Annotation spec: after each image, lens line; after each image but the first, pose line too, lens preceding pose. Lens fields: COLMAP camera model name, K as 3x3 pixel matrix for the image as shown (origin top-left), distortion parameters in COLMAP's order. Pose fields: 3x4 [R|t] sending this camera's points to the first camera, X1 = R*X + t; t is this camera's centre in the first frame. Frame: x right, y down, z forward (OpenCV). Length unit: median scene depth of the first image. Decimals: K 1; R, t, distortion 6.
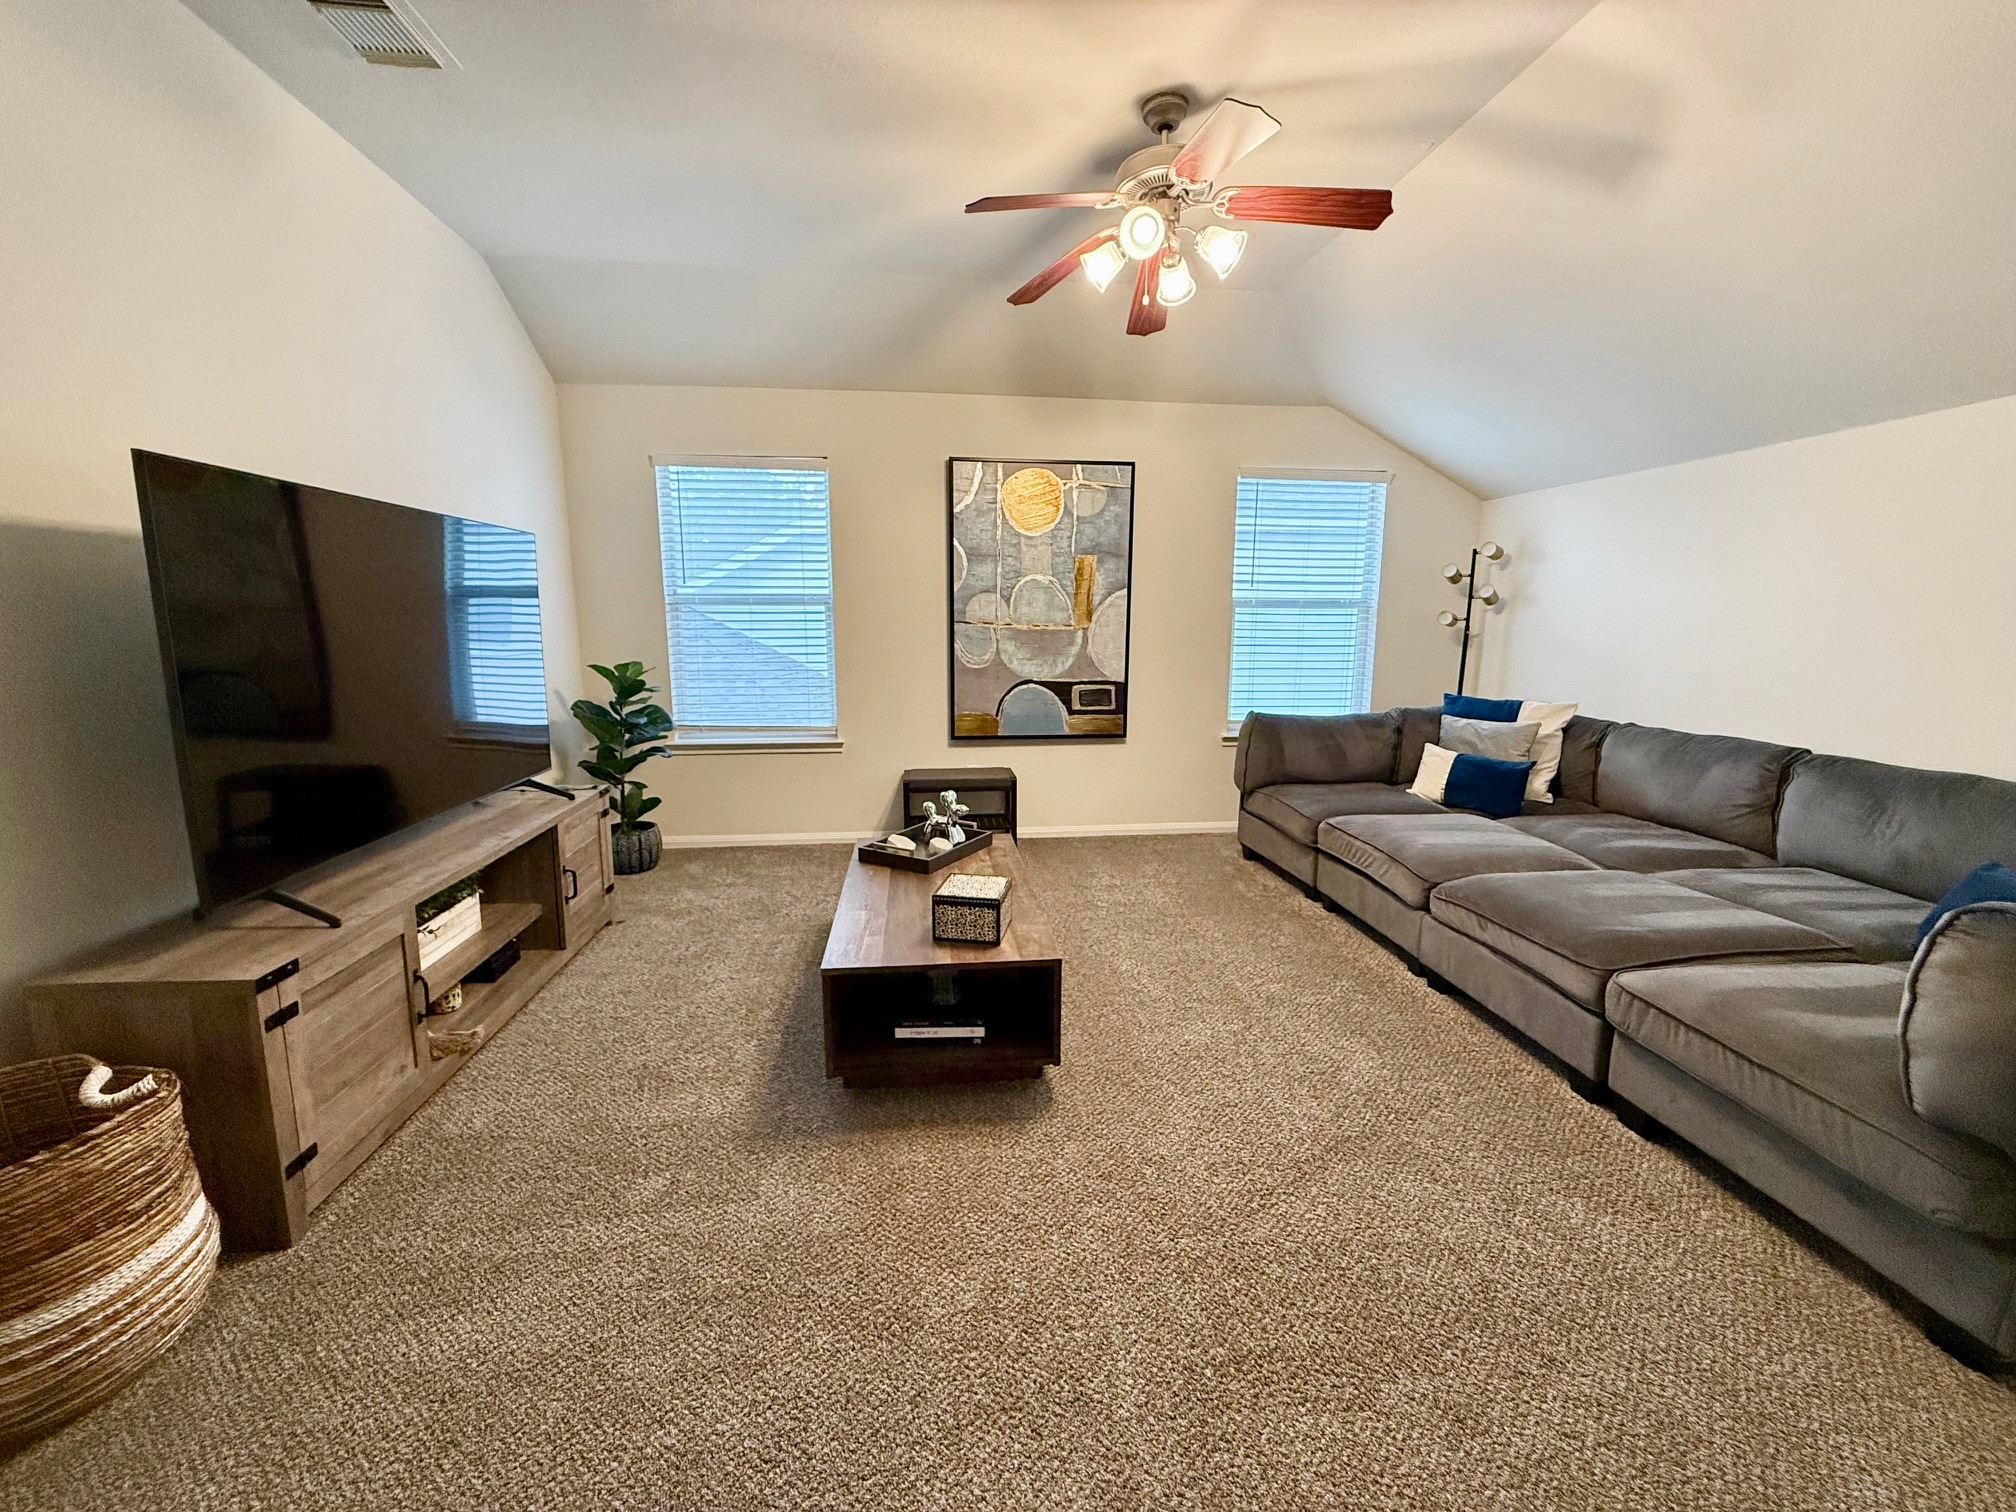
lens RADIAL K [[806.5, 0, 1000.7], [0, 806.5, 759.1], [0, 0, 1]] dist [-0.002509, 0.001273]
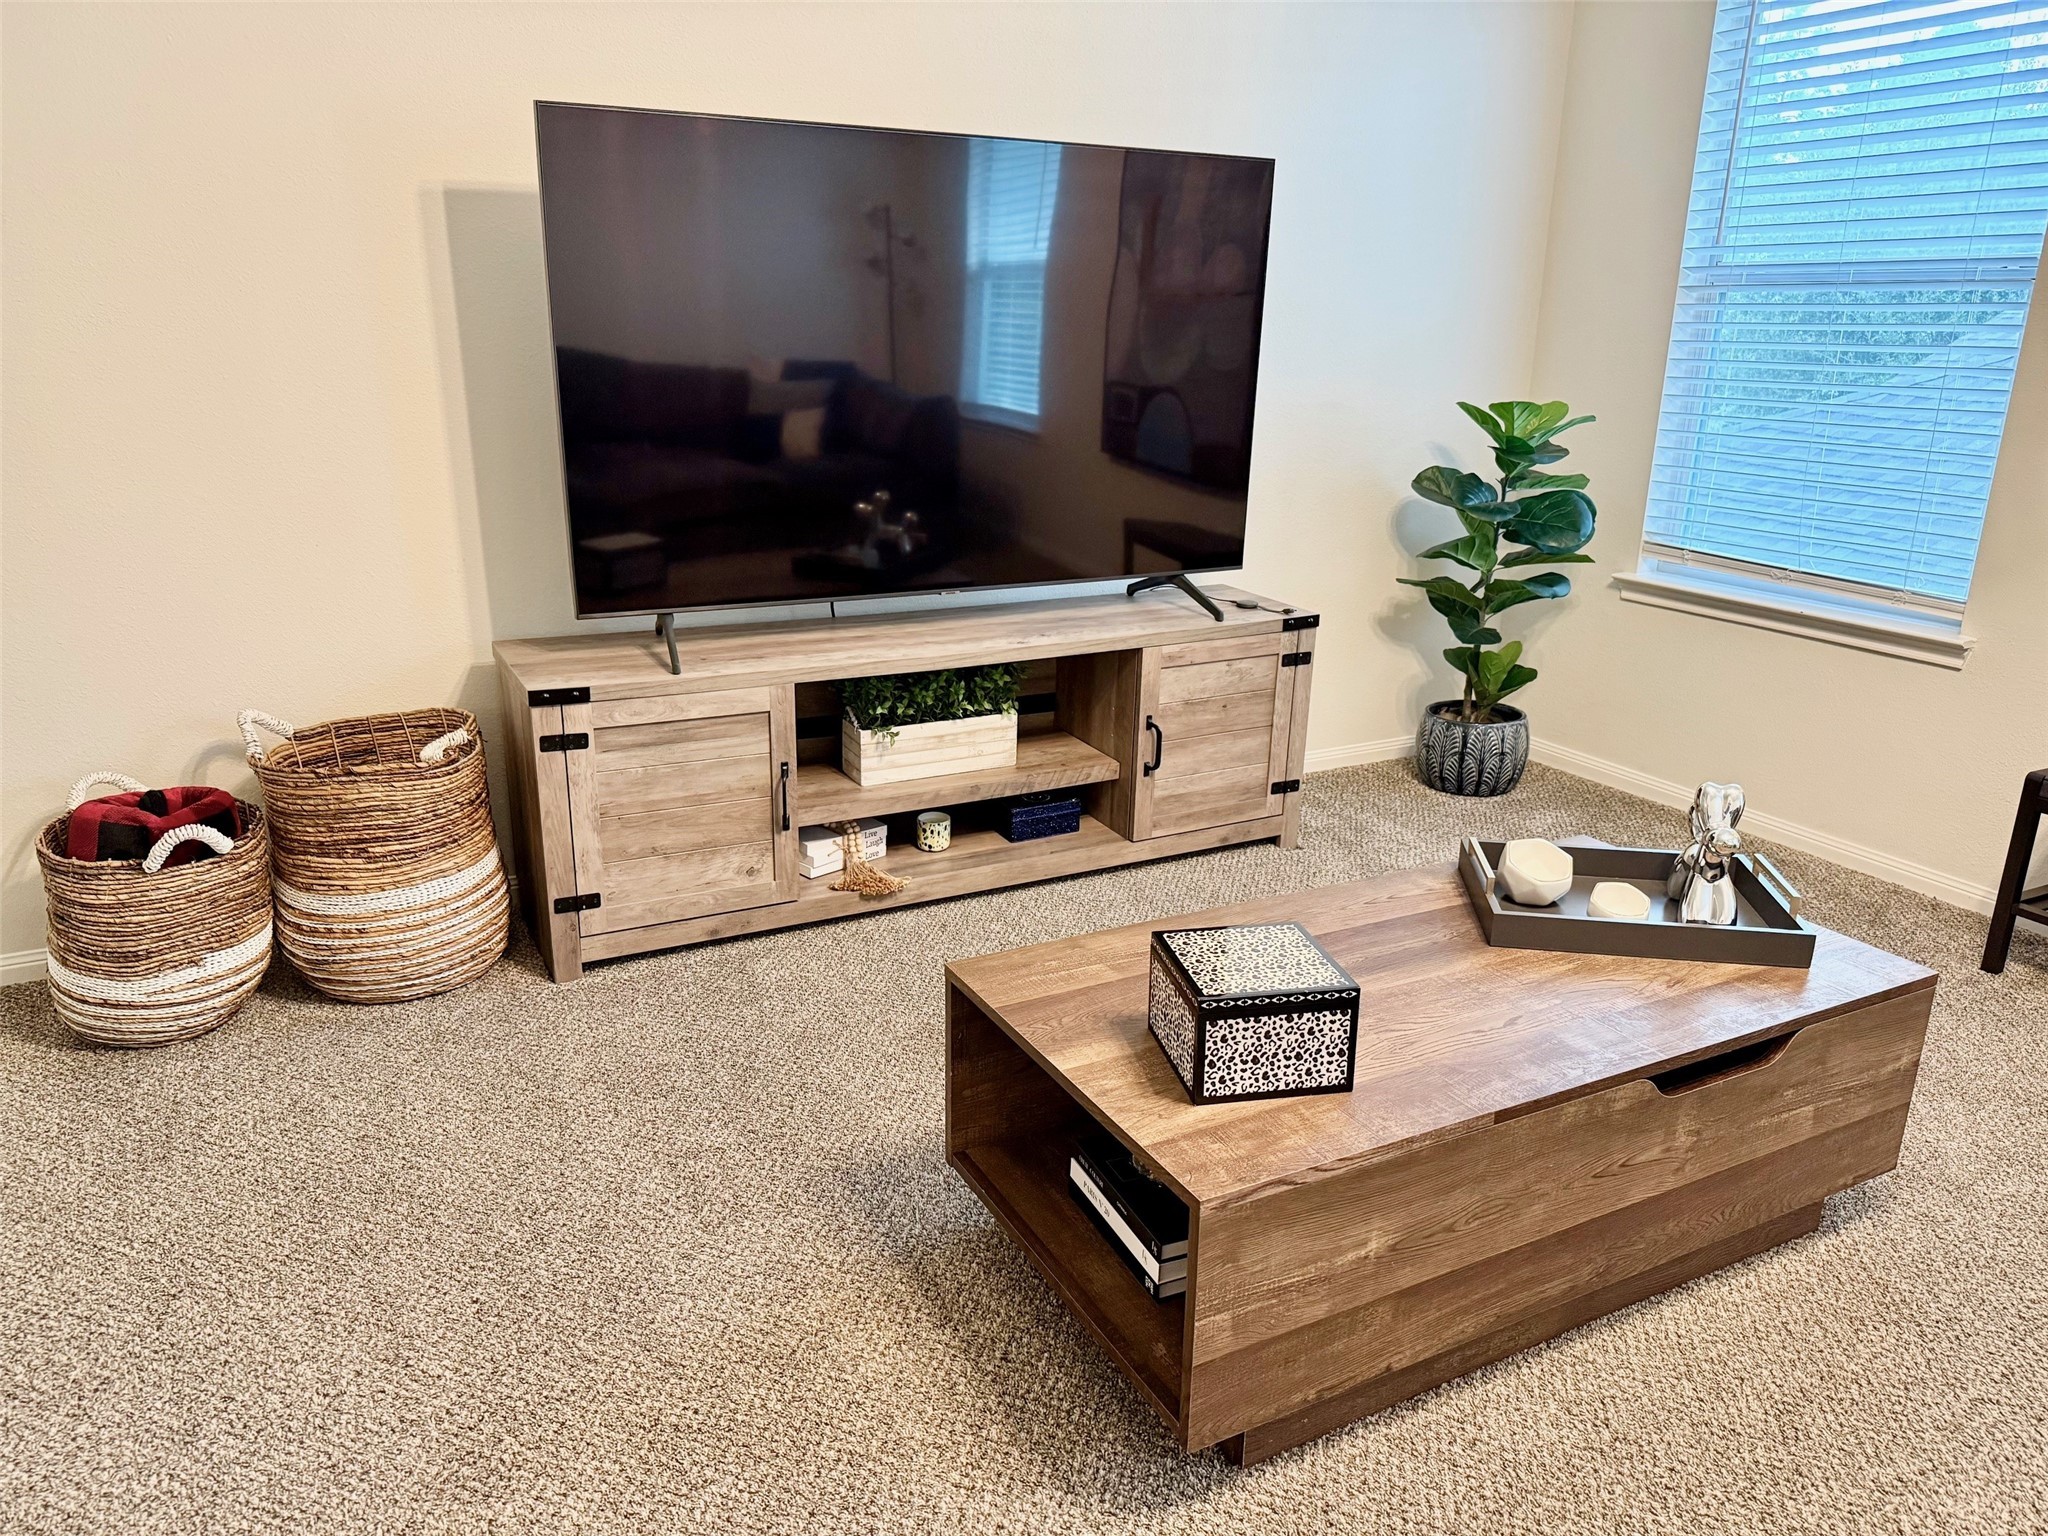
lens RADIAL K [[1440.0, 0, 1035.1], [0, 1440.0, 774.6], [0, 0, 1]] dist [0.067425, -0.089571]
pose [[0.380552, 0.285652, -0.879536, 0.404025], [-0.178362, 0.955911, 0.233284, -0.065762], [0.907396, 0.068100, 0.414724, 0.420920]]
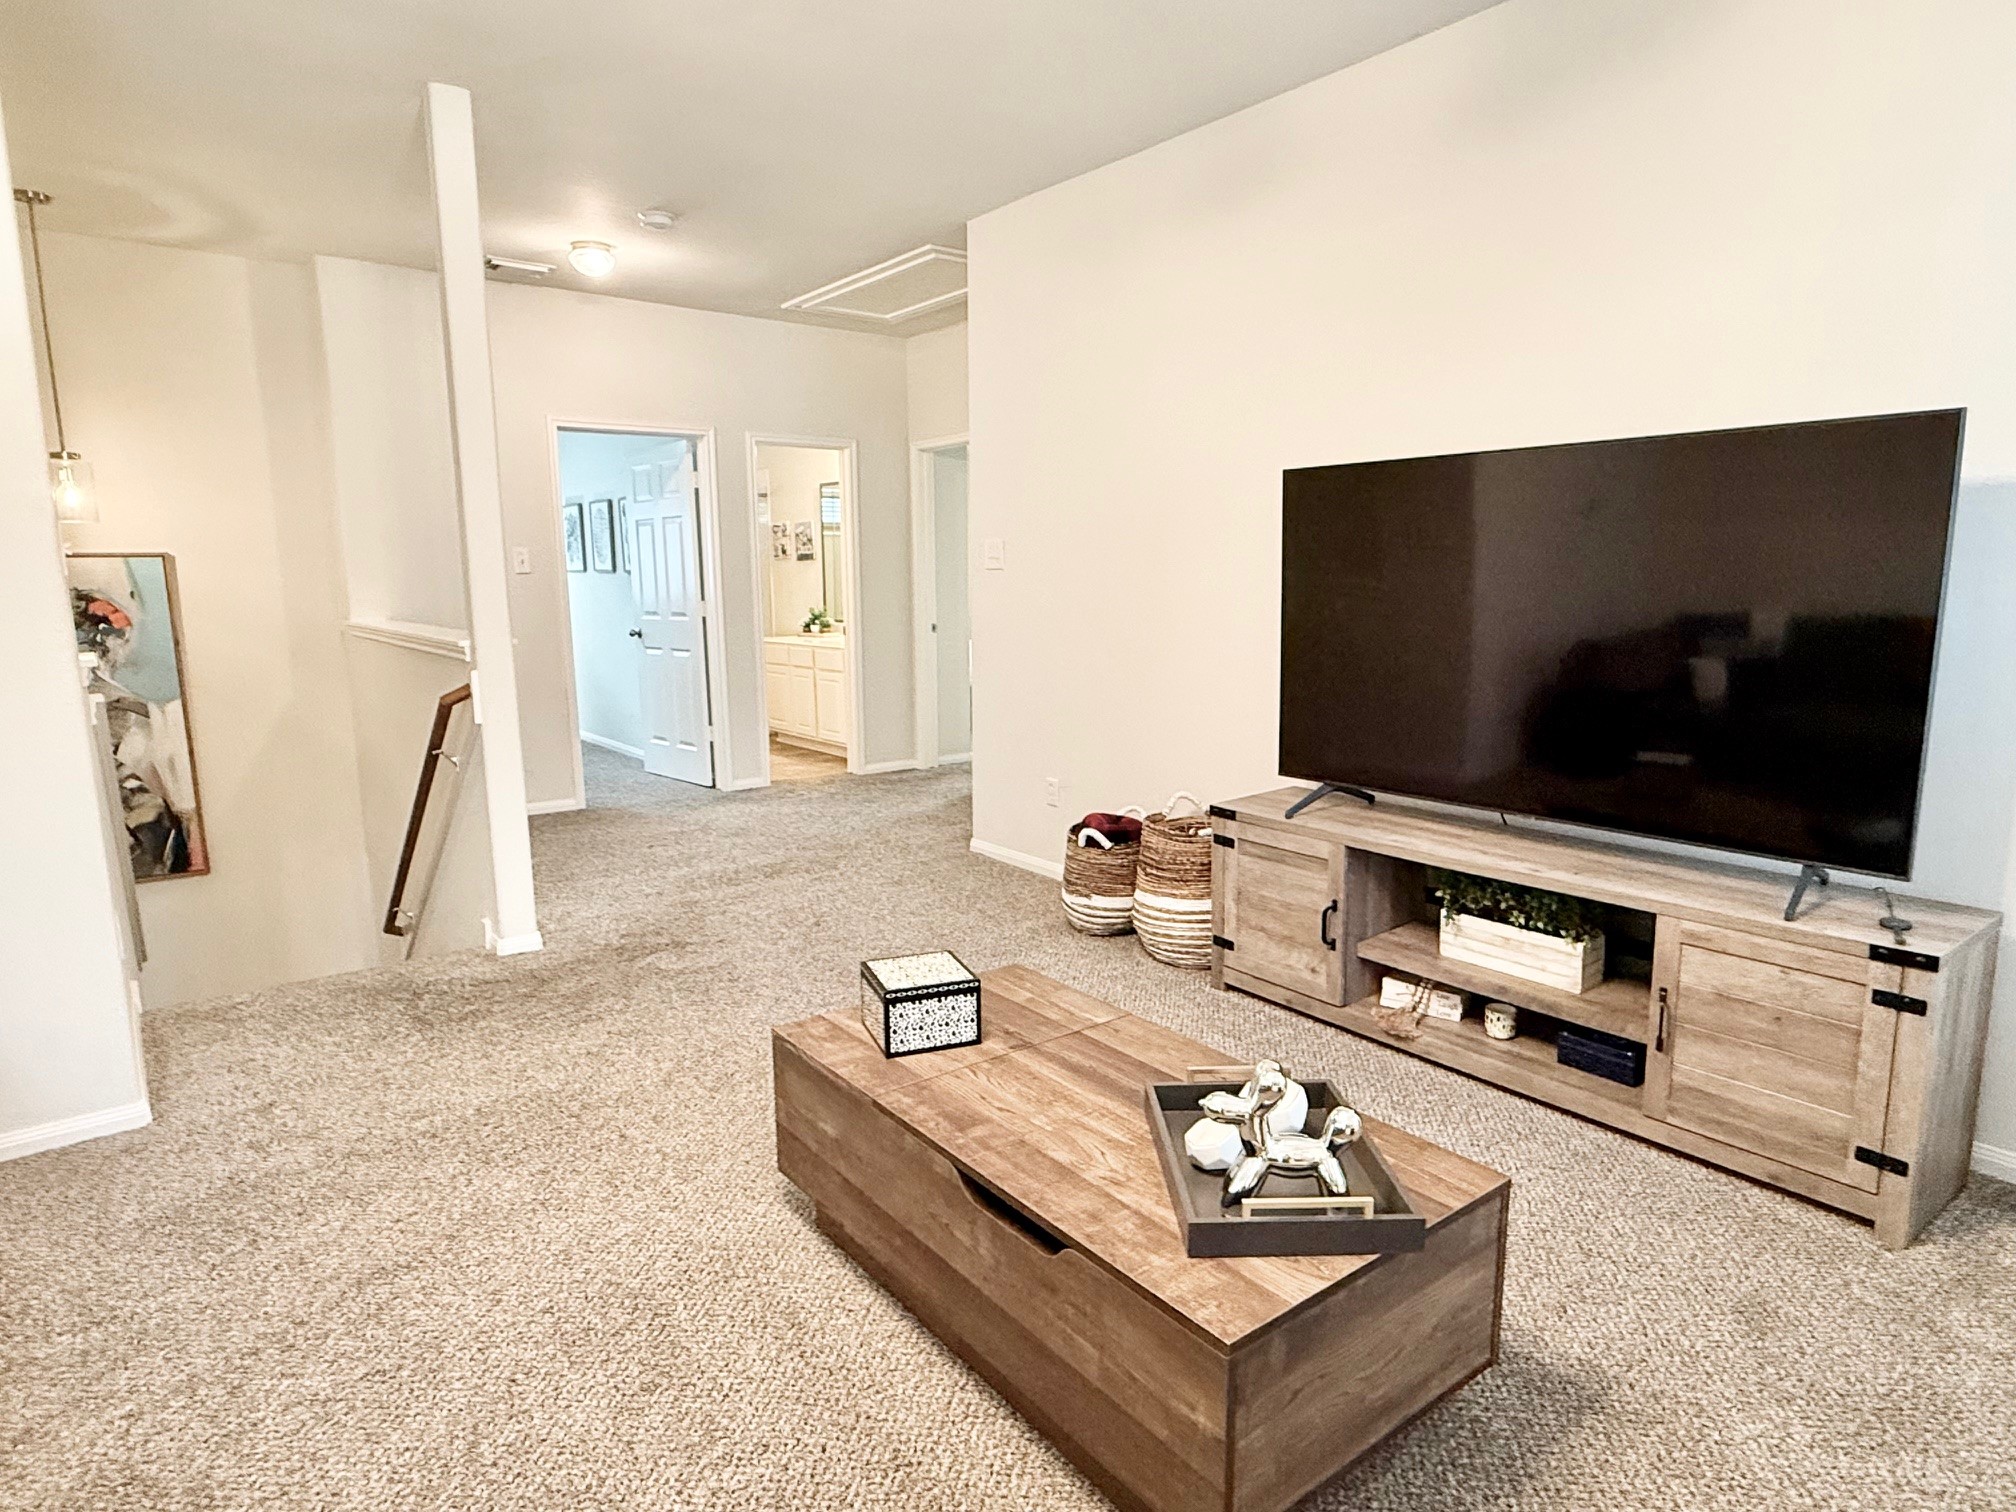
lens RADIAL K [[1157.9, 0, 1009.0], [0, 1157.9, 761.4], [0, 0, 1]] dist [0.000248, 0.003085]
pose [[-0.853271, 0.092885, -0.513128, 0.288248], [-0.082054, 0.947835, 0.308020, -0.239650], [0.514971, 0.304929, -0.801139, 1.301112]]
